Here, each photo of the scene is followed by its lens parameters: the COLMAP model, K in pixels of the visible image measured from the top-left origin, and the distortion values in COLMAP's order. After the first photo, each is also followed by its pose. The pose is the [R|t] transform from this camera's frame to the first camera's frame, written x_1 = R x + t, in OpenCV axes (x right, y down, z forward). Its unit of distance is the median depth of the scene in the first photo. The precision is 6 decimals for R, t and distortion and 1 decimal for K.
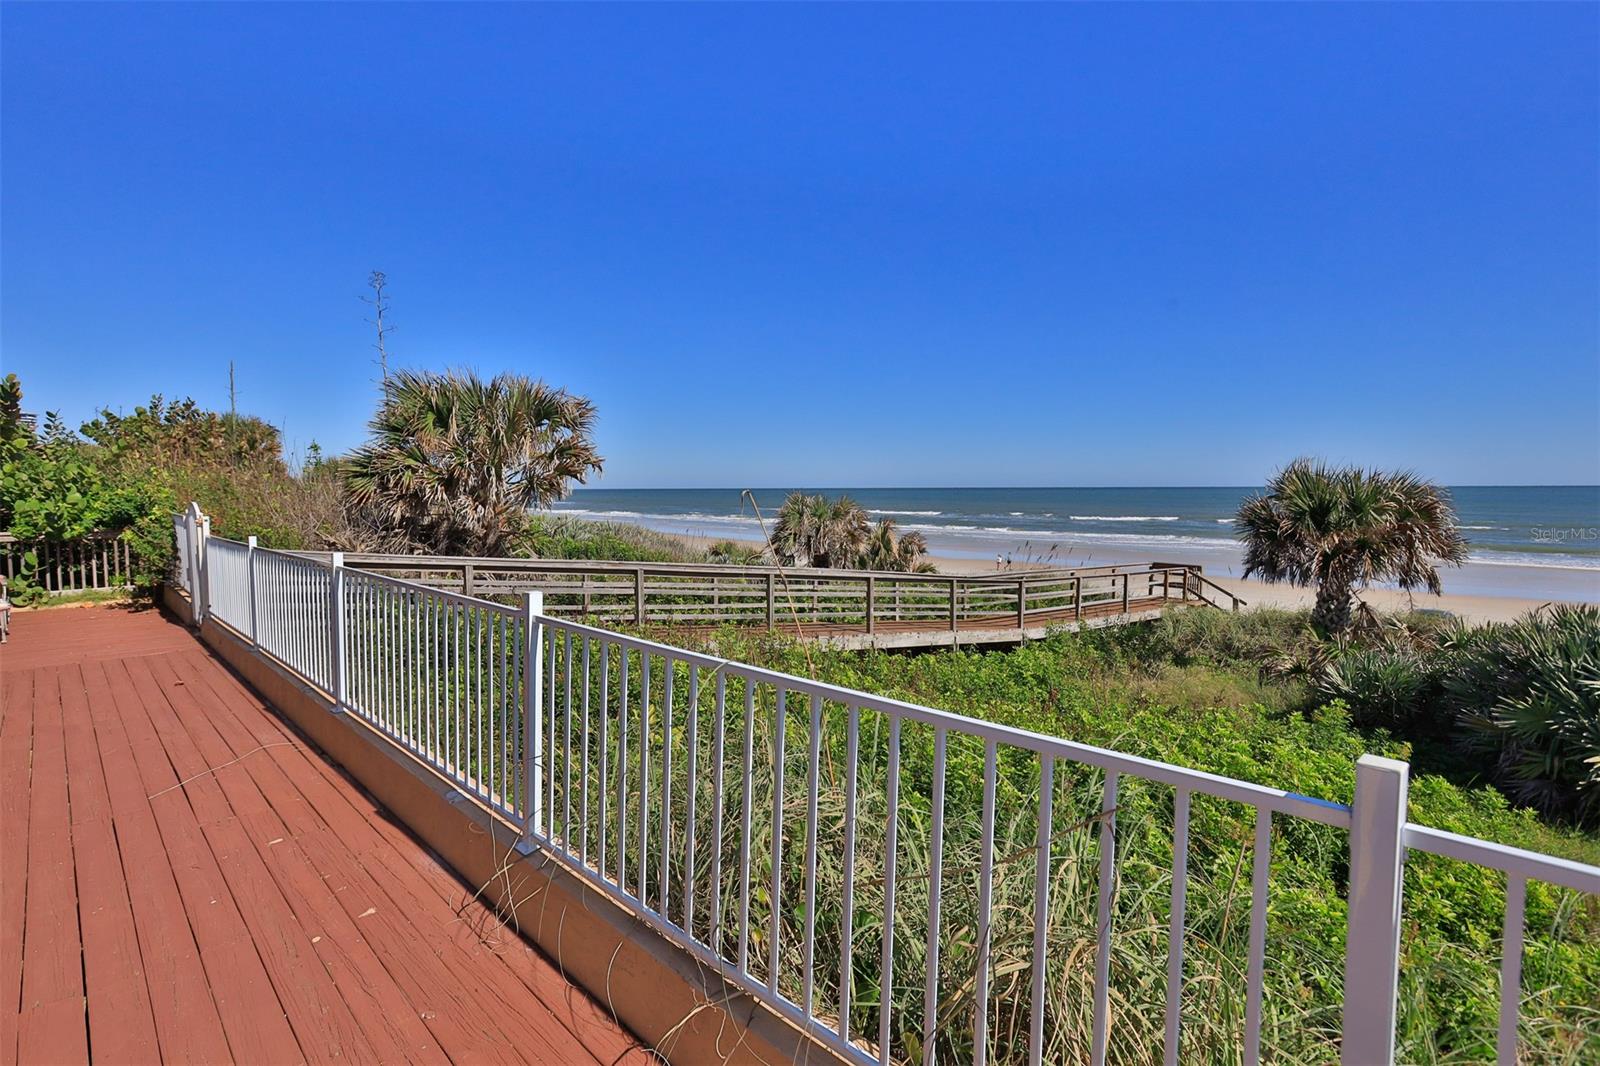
lens RADIAL K [[784.7, 0, 798.8], [0, 784.7, 526.7], [0, 0, 1]] dist [-0.002464, -0.000165]
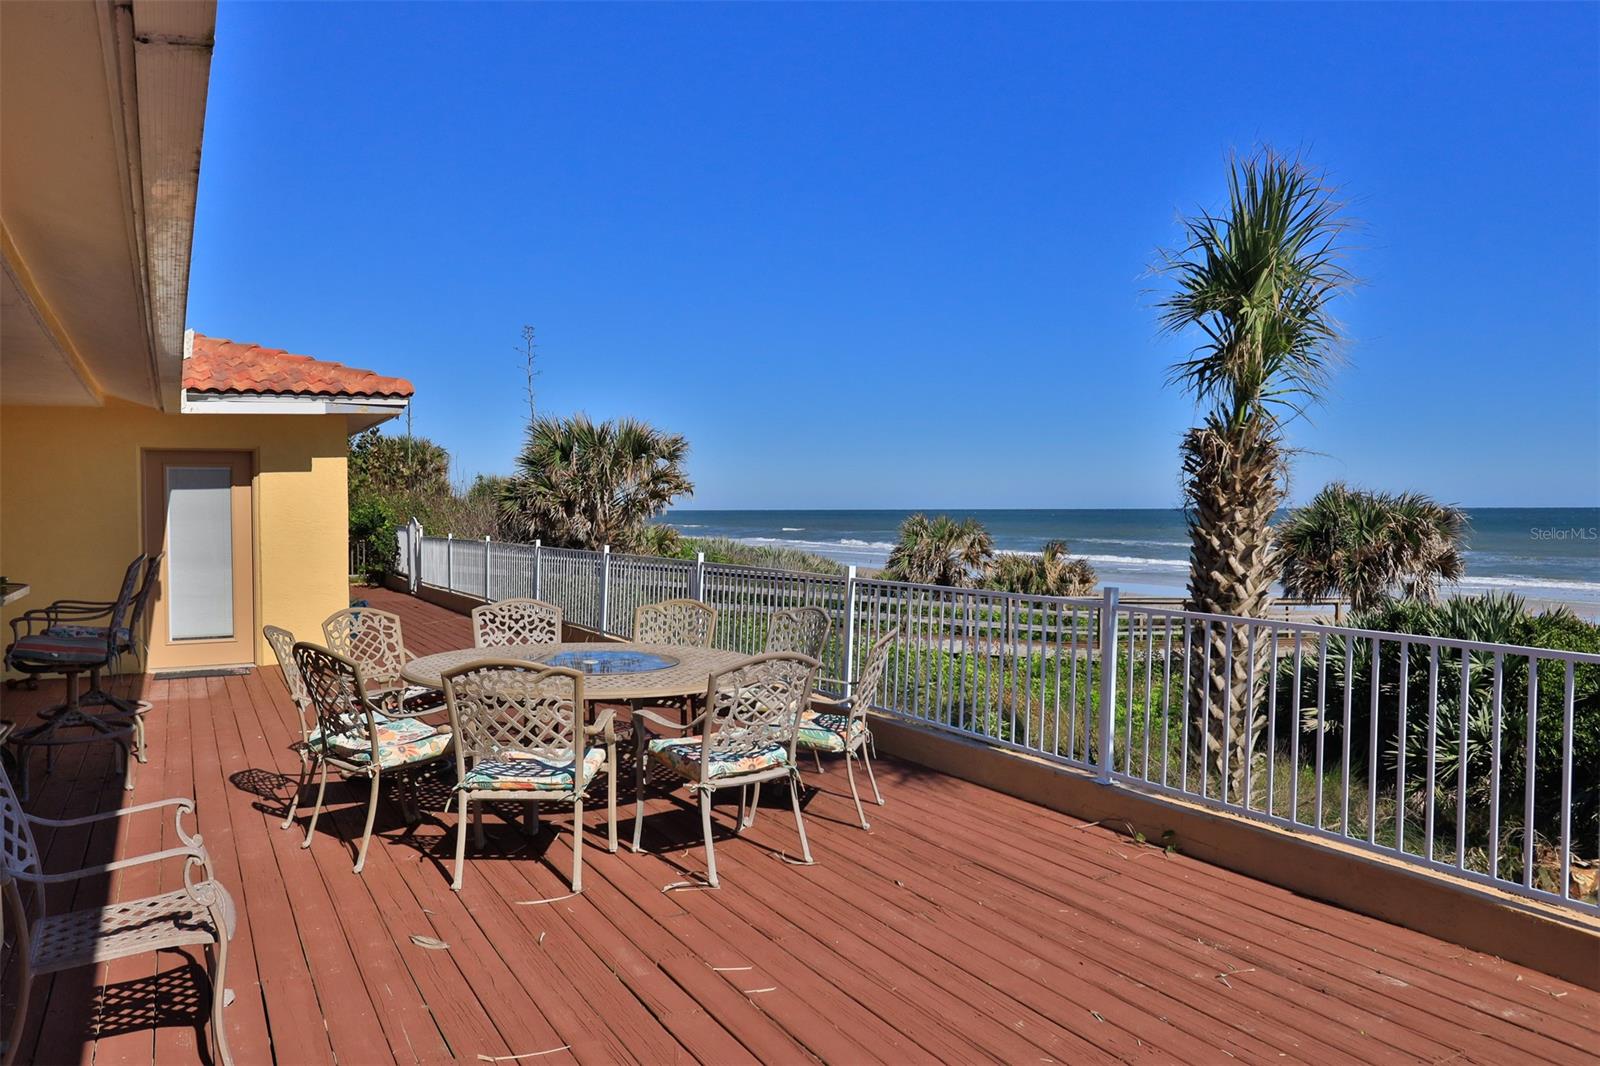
lens RADIAL K [[1200.3, 0, 800.2], [0, 1200.3, 538.4], [0, 0, 1]] dist [0.003704, 0.000329]
pose [[0.959019, 0.009042, -0.283197, 0.466988], [-0.016559, 0.999571, -0.024160, 0.040224], [0.282857, 0.027860, 0.958757, -0.768097]]
